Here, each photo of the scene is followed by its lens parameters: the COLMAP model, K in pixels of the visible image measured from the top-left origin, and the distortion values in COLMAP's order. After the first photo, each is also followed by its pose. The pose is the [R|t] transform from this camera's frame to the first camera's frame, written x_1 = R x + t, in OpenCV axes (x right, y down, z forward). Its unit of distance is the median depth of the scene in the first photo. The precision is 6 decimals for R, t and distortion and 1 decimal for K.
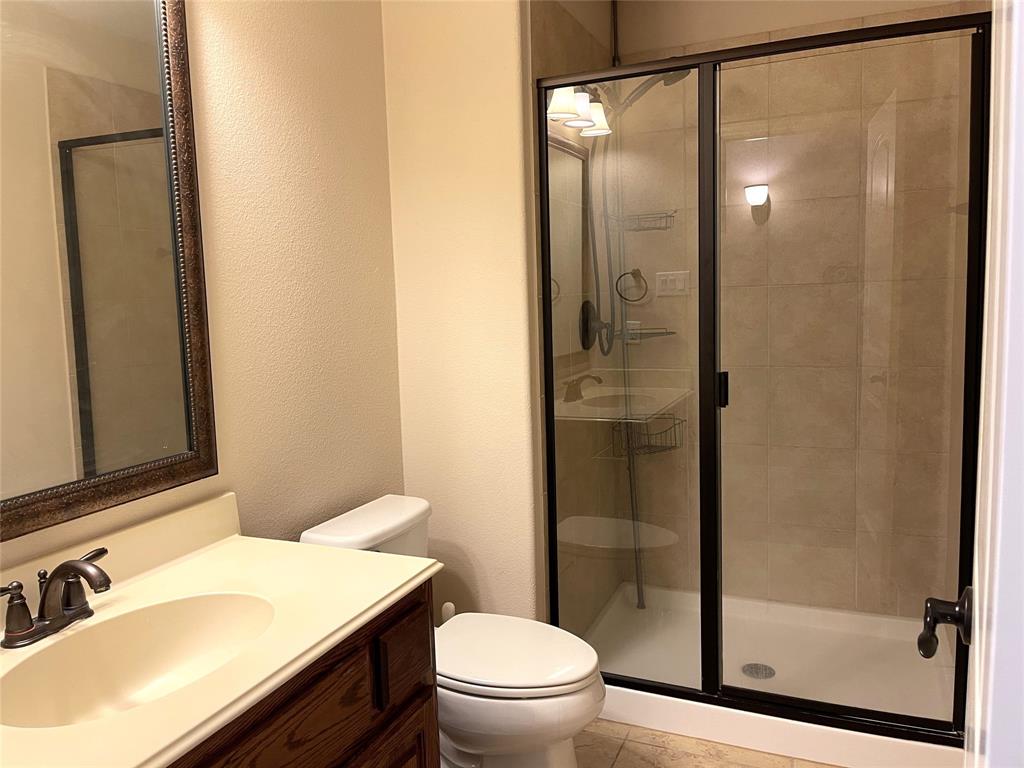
lens RADIAL K [[785.2, 0, 510.7], [0, 785.2, 376.6], [0, 0, 1]] dist [0.025677, -0.018505]
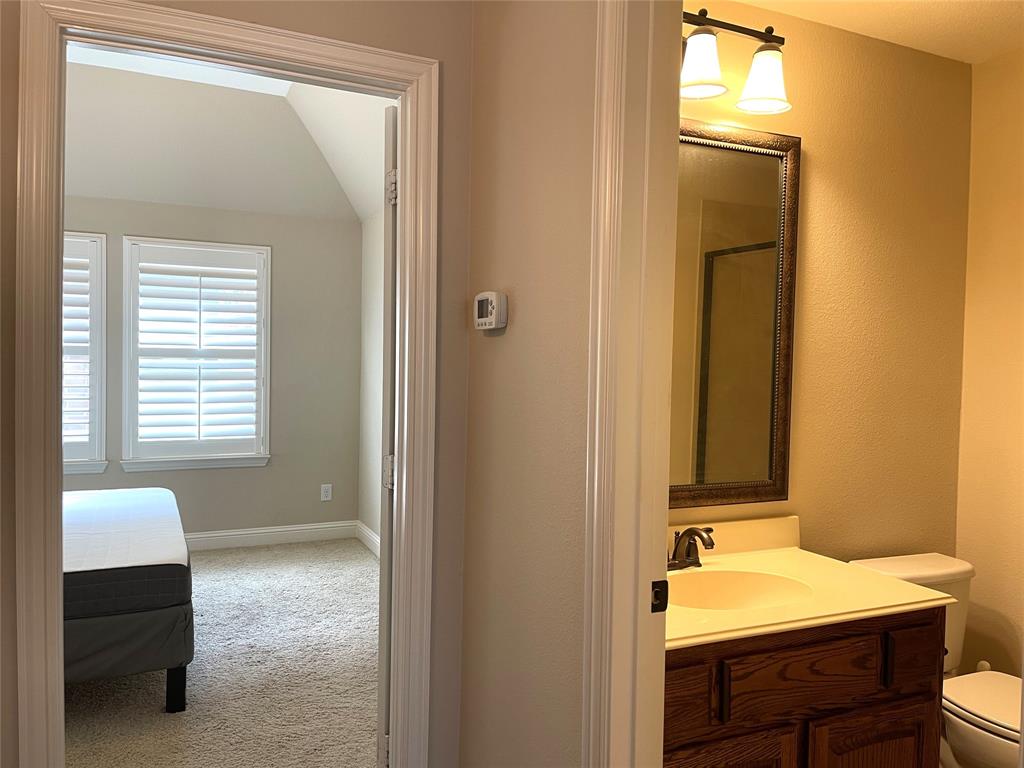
lens RADIAL K [[785.2, 0, 510.2], [0, 785.2, 379.6], [0, 0, 1]] dist [0.025677, -0.018505]
pose [[0.744634, 0.066240, -0.664178, 0.210465], [-0.117726, 0.992498, -0.033003, 0.018880], [0.657009, 0.102766, 0.746845, -0.465557]]
